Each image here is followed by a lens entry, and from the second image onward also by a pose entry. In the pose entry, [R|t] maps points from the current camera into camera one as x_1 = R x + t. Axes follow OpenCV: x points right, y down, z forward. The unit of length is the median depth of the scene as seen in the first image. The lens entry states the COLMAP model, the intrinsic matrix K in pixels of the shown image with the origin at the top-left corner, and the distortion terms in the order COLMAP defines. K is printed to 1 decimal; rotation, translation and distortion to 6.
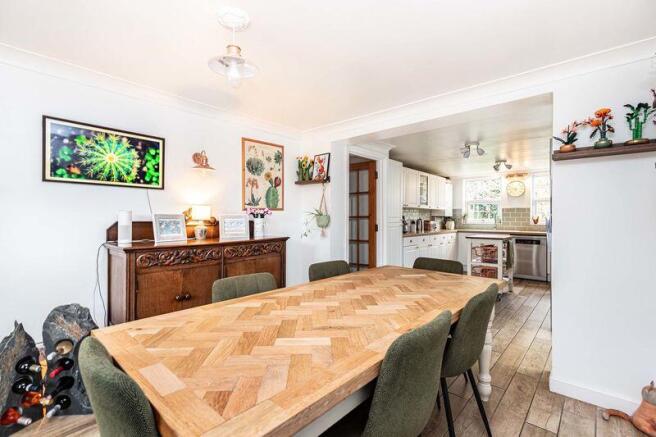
lens RADIAL K [[301.1, 0, 327.3], [0, 301.1, 217.3], [0, 0, 1]] dist [0.014976, 0.000344]
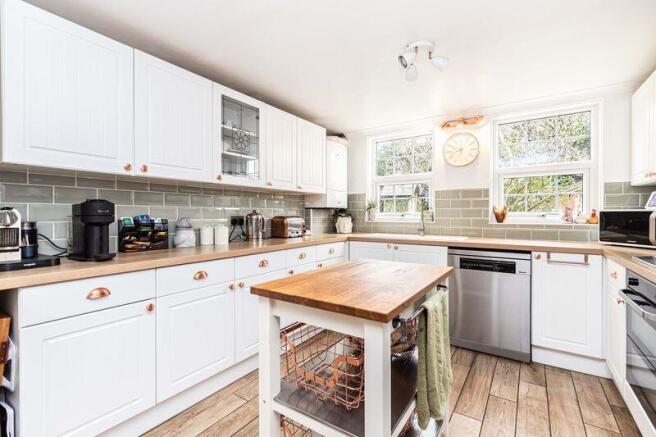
lens RADIAL K [[301.1, 0, 328.4], [0, 301.1, 216.7], [0, 0, 1]] dist [0.014976, 0.000344]
pose [[0.989991, -0.007742, 0.140917, 0.318998], [0.005825, 0.999885, 0.014013, 0.004300], [-0.141009, -0.013052, 0.989922, 0.510683]]
